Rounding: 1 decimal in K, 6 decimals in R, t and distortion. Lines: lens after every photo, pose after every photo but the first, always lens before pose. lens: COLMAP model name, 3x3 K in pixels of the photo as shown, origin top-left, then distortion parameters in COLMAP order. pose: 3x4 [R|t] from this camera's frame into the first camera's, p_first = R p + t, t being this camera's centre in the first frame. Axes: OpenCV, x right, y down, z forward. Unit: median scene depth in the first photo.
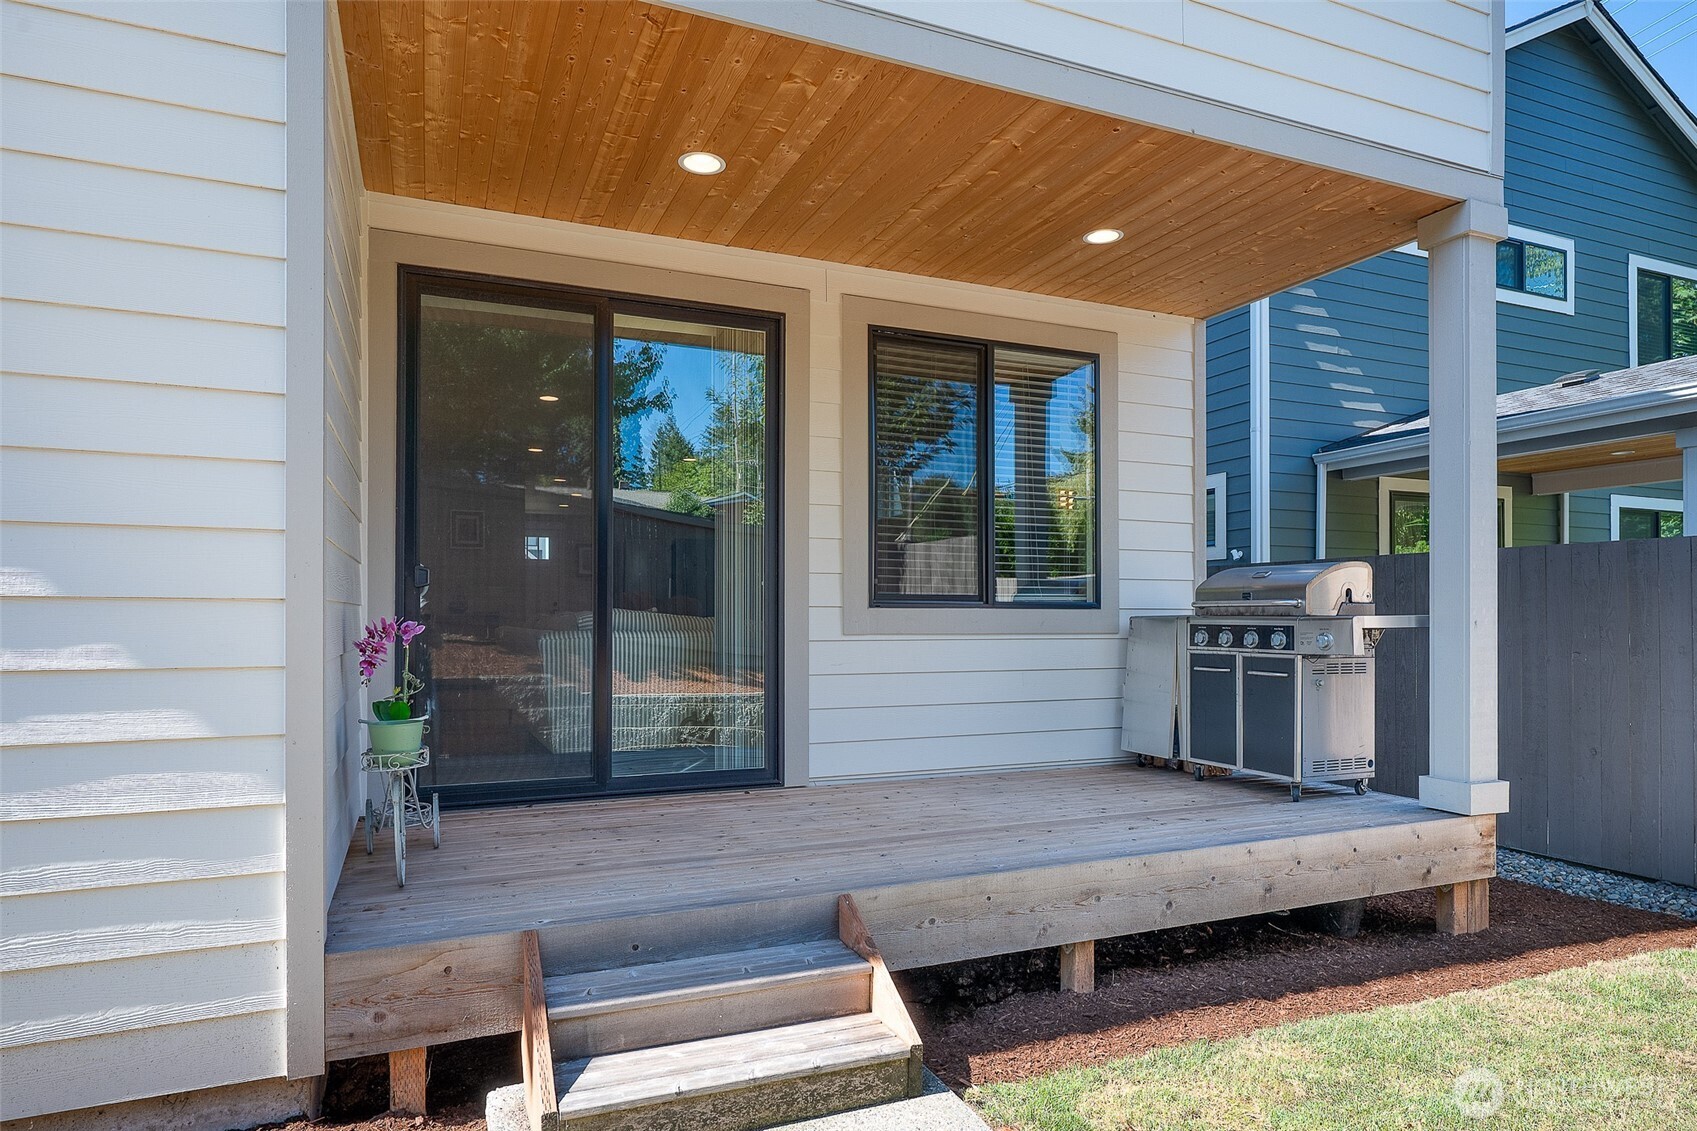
lens RADIAL K [[1006.4, 0, 848.5], [0, 1006.4, 565.5], [0, 0, 1]] dist [0.001785, 0.000123]
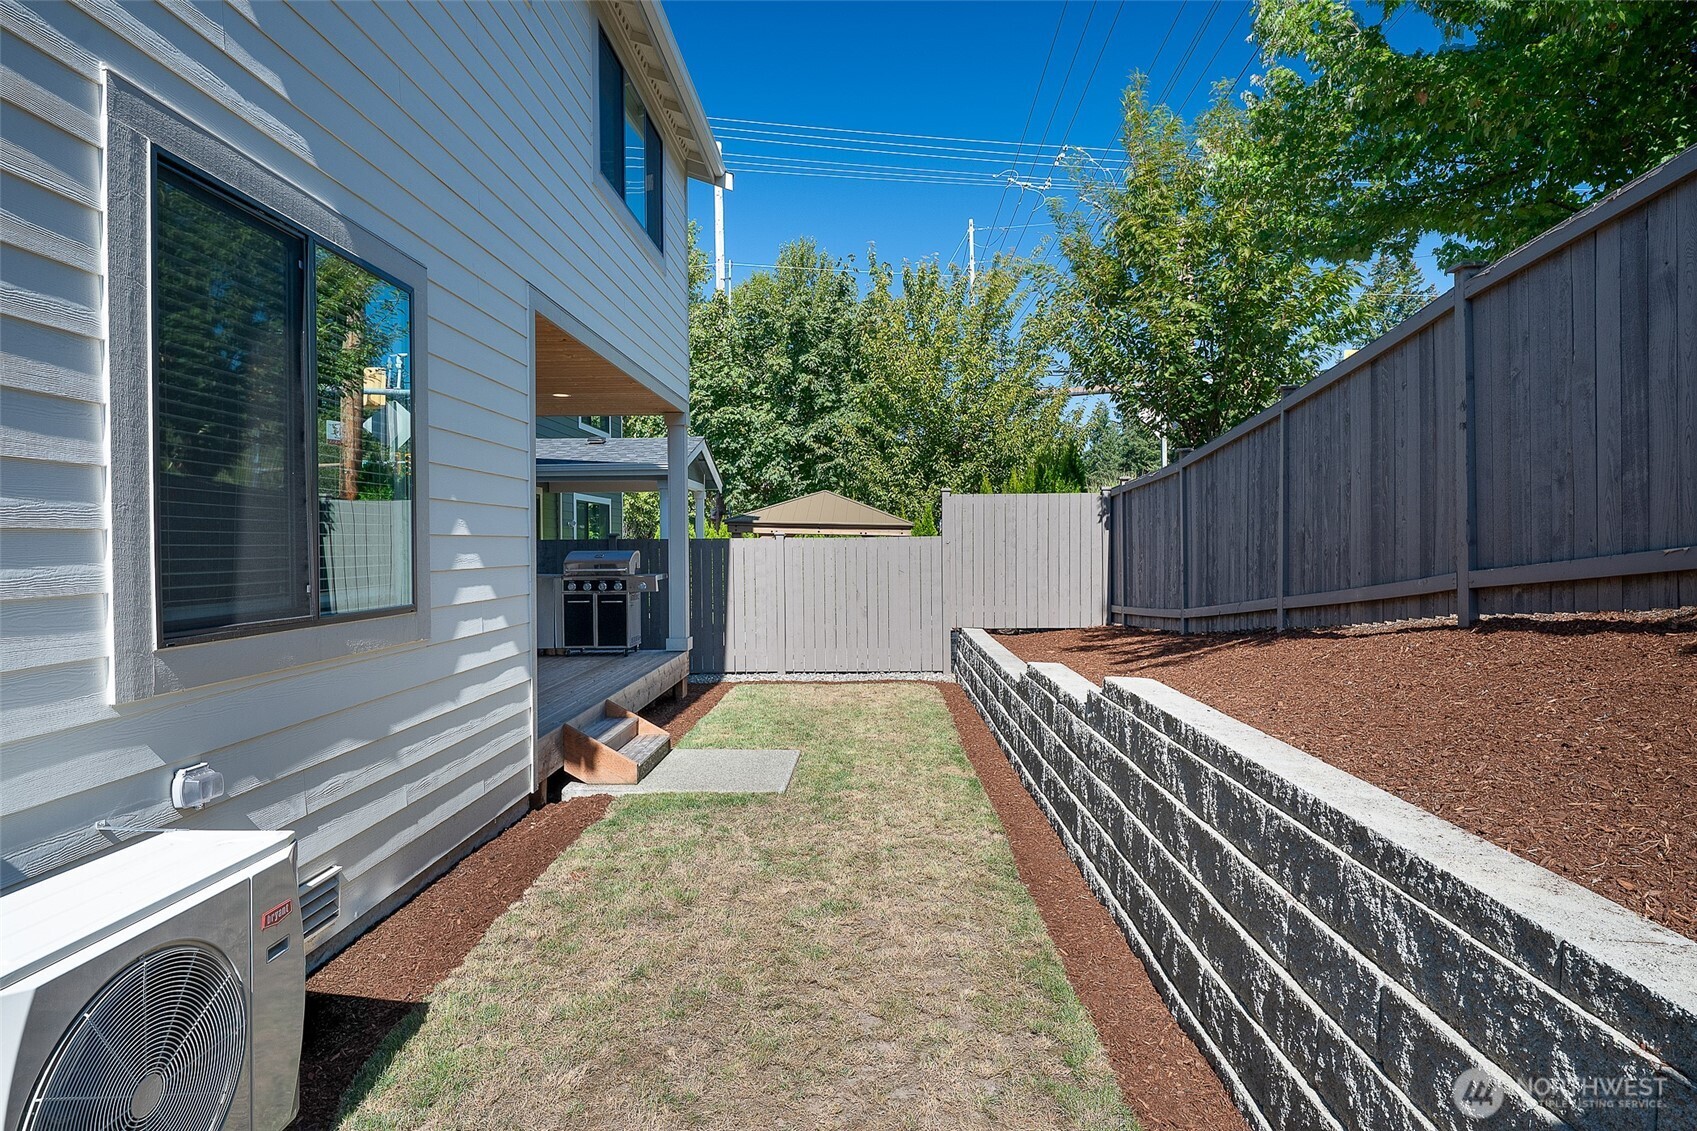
lens RADIAL K [[928.3, 0, 847.9], [0, 928.3, 543.3], [0, 0, 1]] dist [-0.000079, 0.000010]
pose [[0.422210, -0.007612, 0.906466, -1.207030], [-0.032603, 0.999190, 0.023576, -0.084639], [-0.905911, -0.039507, 0.421620, -0.315853]]
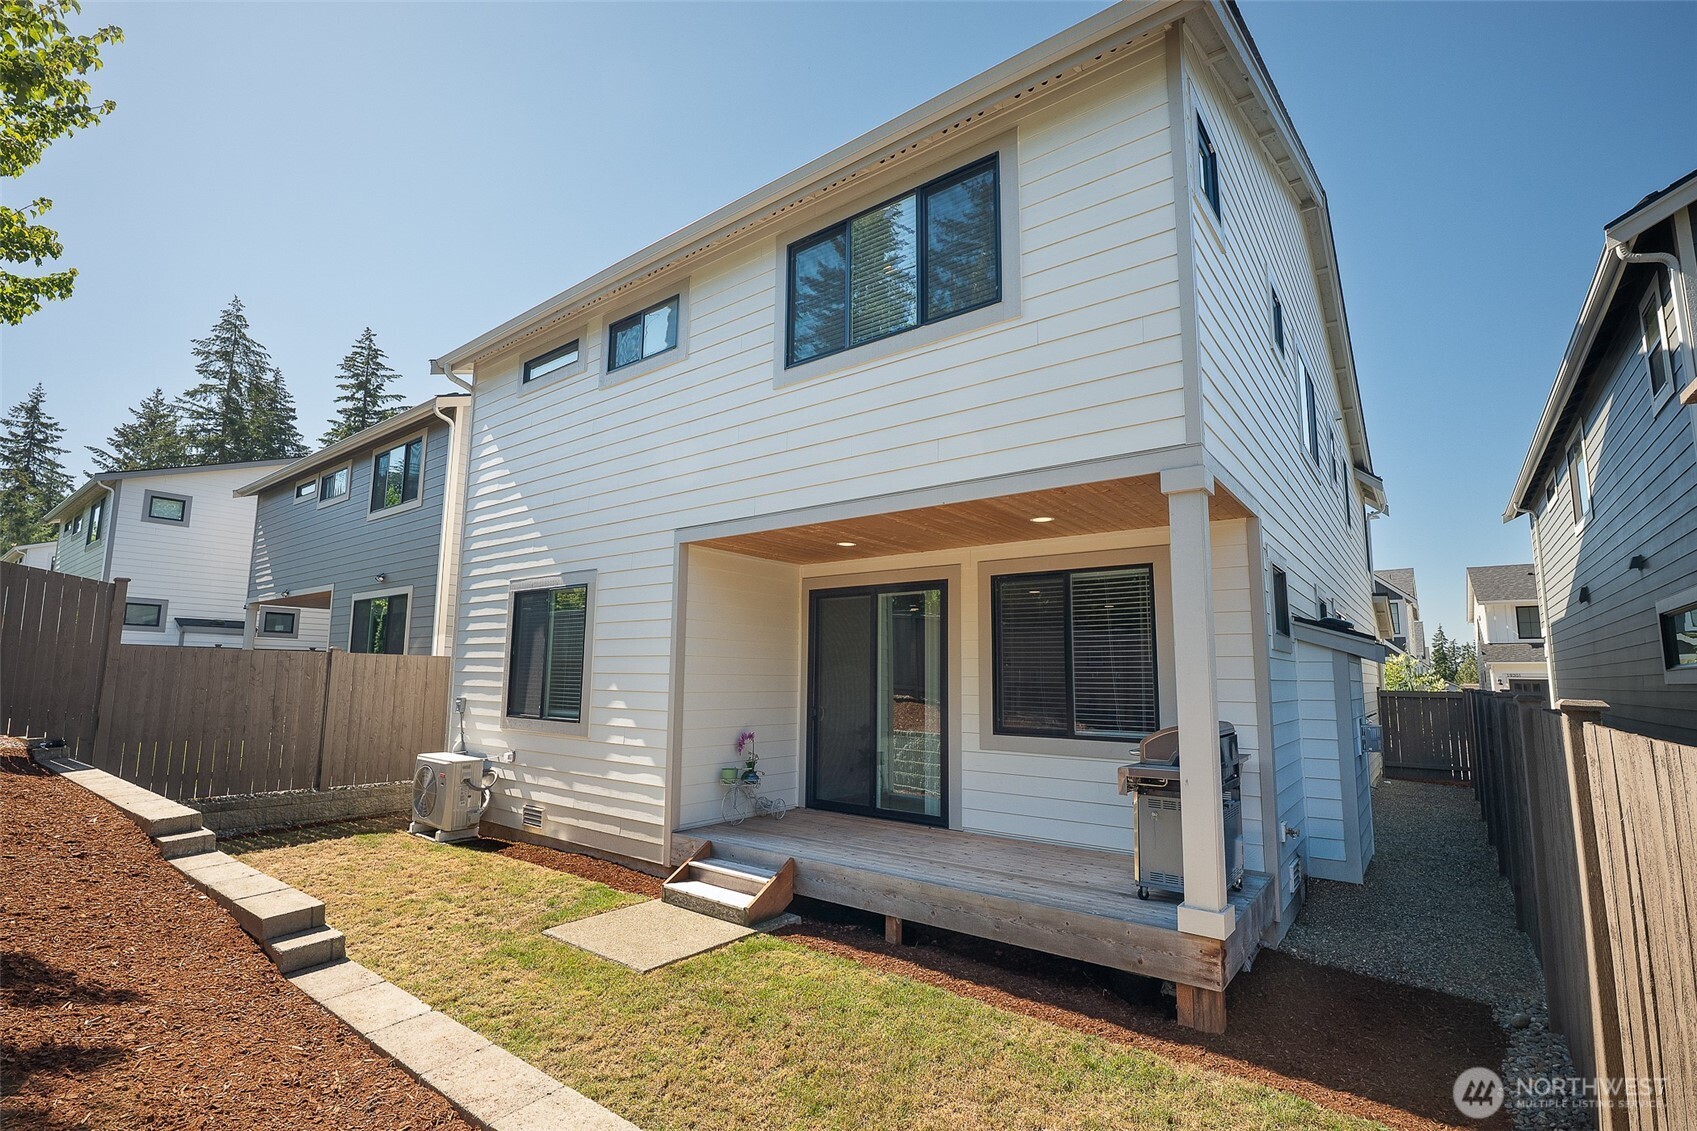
lens RADIAL K [[766.5, 0, 848.5], [0, 766.5, 565.5], [0, 0, 1]] dist [-0.004773, -0.000275]
pose [[0.486250, -0.121353, -0.865352, 1.158143], [0.035616, 0.992239, -0.119134, -0.107619], [0.873094, 0.027109, 0.486799, 0.105669]]
